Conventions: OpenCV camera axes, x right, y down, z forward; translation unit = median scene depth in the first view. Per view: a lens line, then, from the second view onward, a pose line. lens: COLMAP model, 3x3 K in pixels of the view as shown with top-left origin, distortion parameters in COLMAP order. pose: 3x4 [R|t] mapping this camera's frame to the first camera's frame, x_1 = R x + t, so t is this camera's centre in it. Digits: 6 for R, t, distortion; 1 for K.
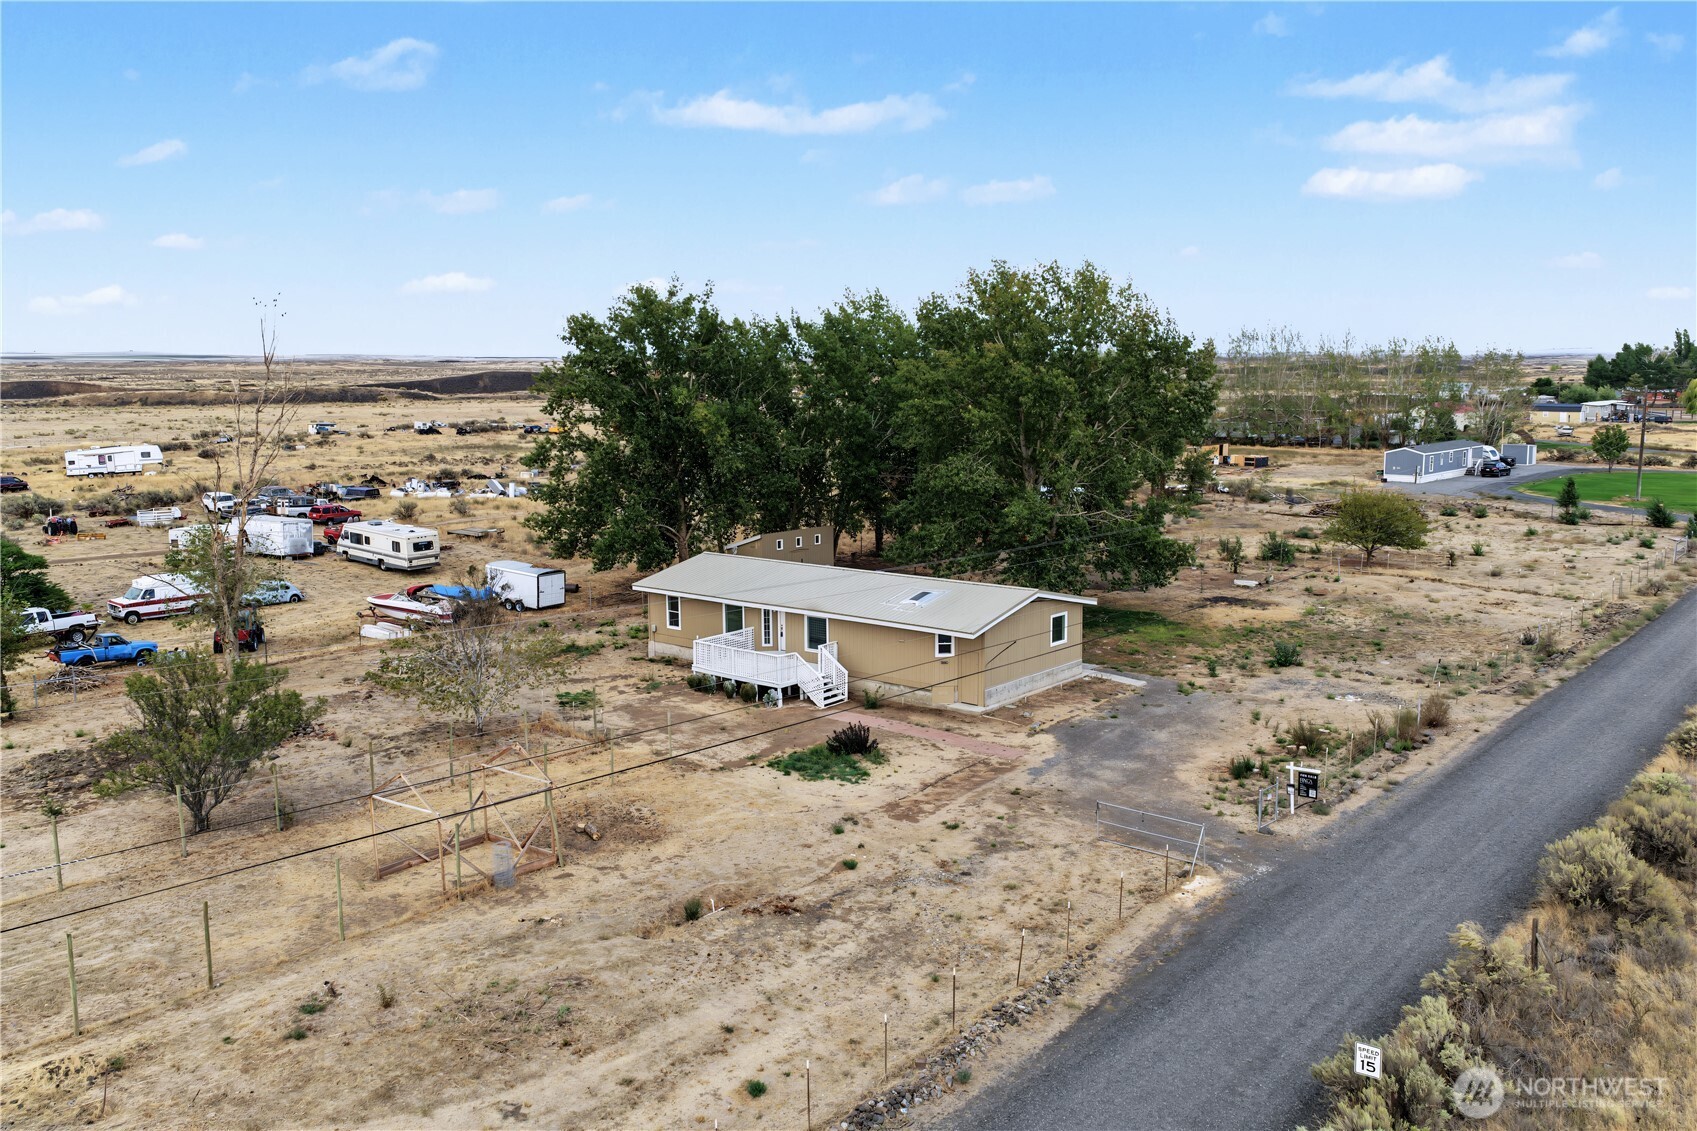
lens RADIAL K [[1408.0, 0, 854.3], [0, 1408.0, 565.5], [0, 0, 1]] dist [-0.018802, 0.048543]
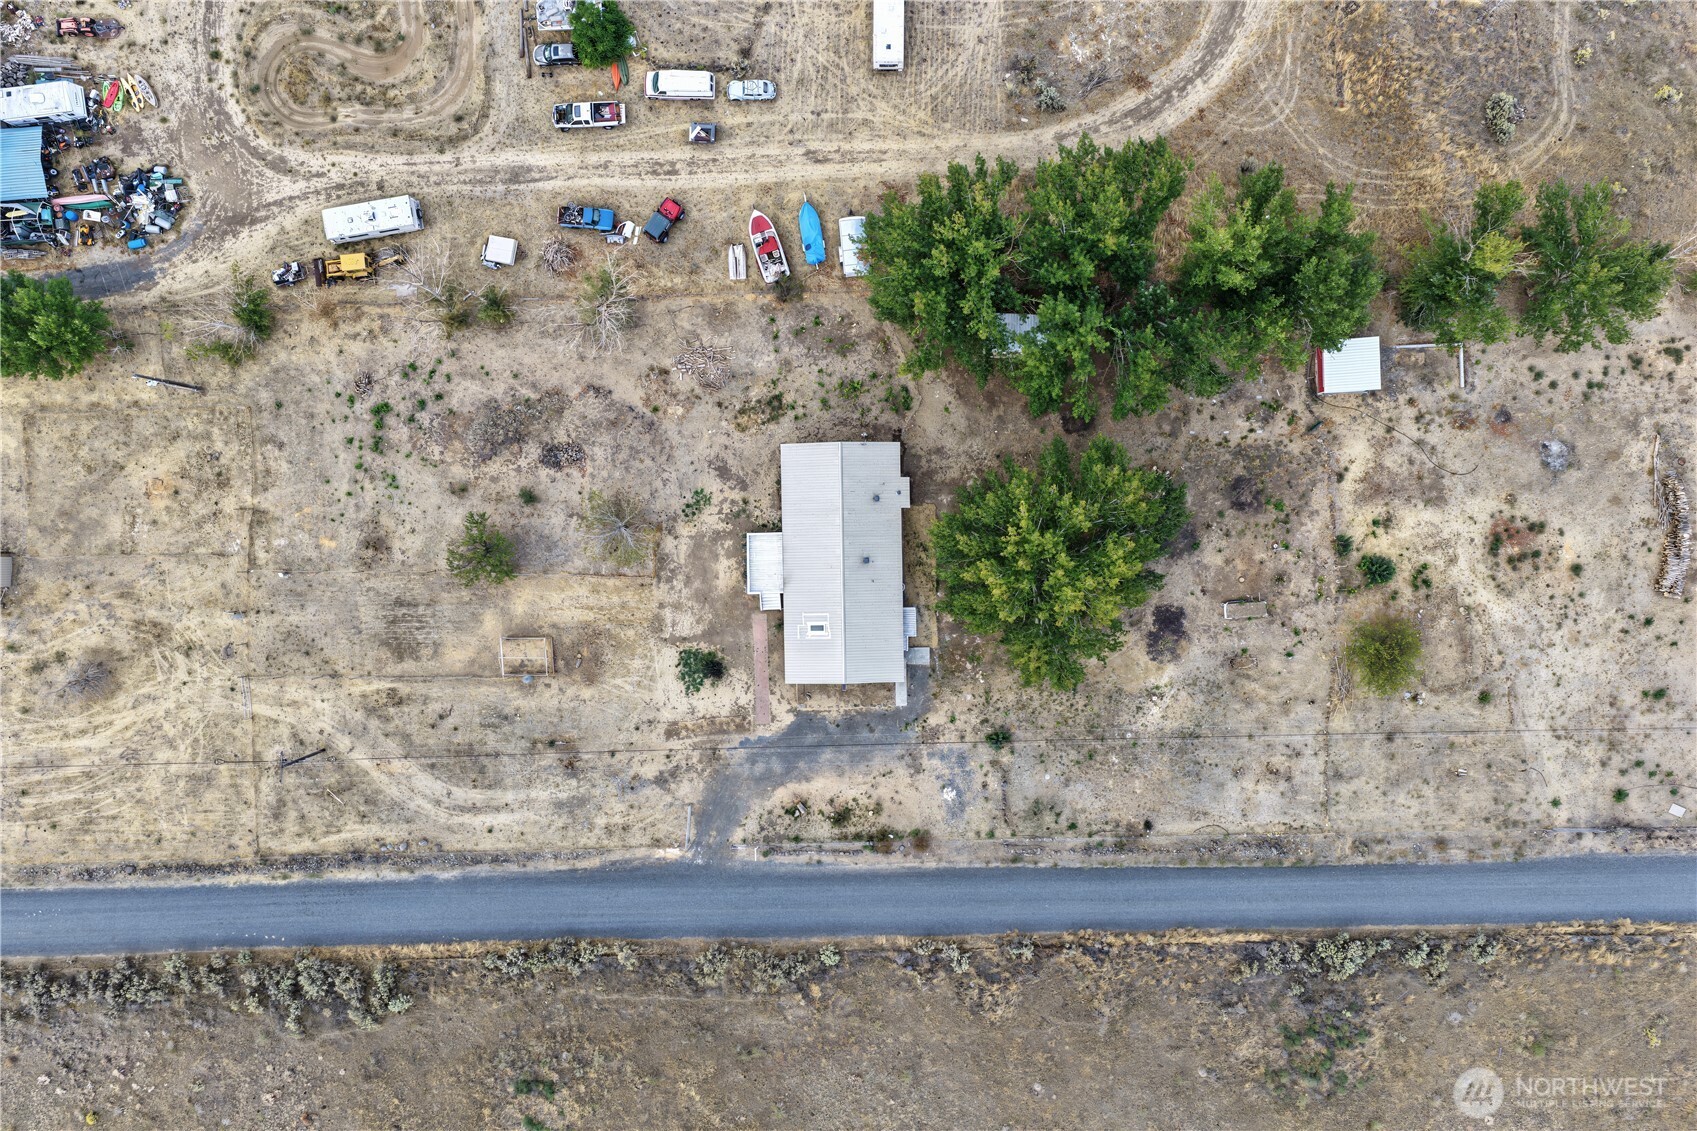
lens RADIAL K [[1408.0, 0, 854.3], [0, 1408.0, 565.5], [0, 0, 1]] dist [-0.018802, 0.048543]
pose [[0.647130, 0.762296, 0.011258, -0.008115], [-0.106931, 0.076135, 0.991347, -2.007411], [0.754843, -0.642735, 0.130782, 0.888307]]
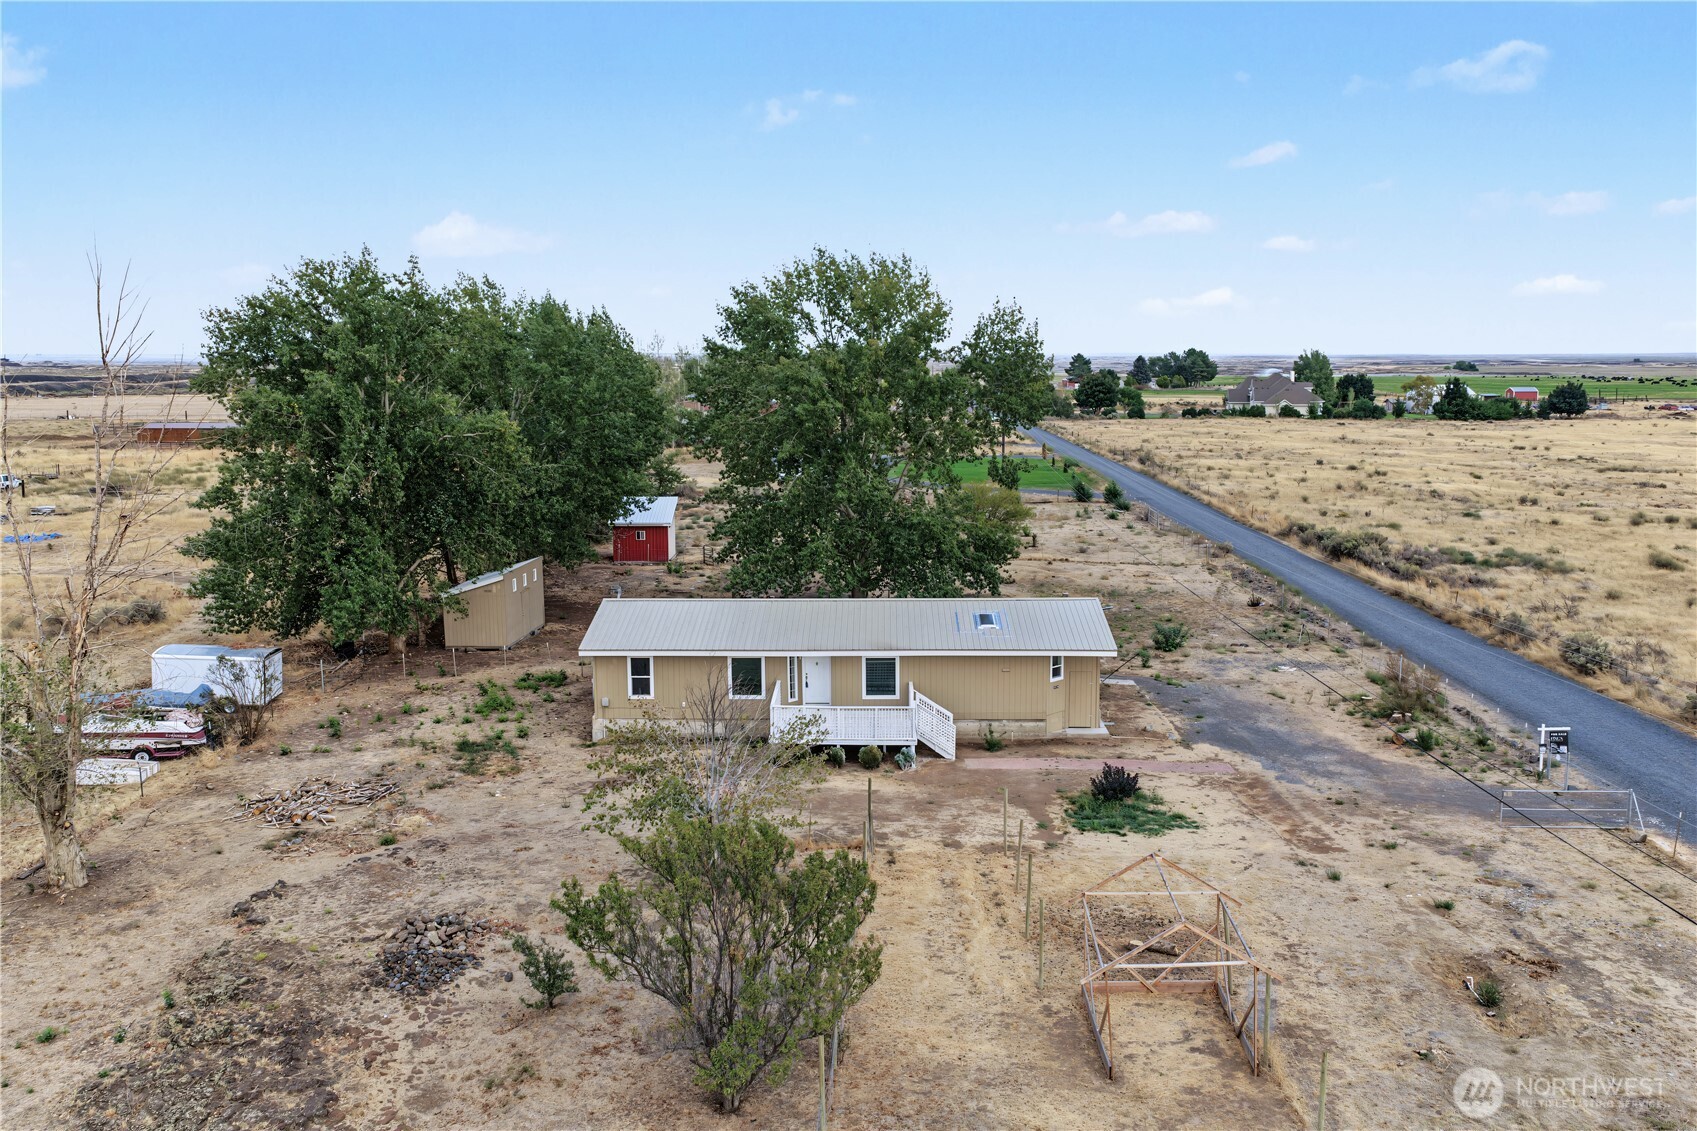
lens RADIAL K [[1408.0, 0, 854.3], [0, 1408.0, 565.5], [0, 0, 1]] dist [-0.018802, 0.048543]
pose [[0.788572, -0.088650, 0.608519, -0.597179], [0.089580, 0.995559, 0.028949, -0.048681], [-0.608383, 0.031683, 0.793011, 0.354360]]
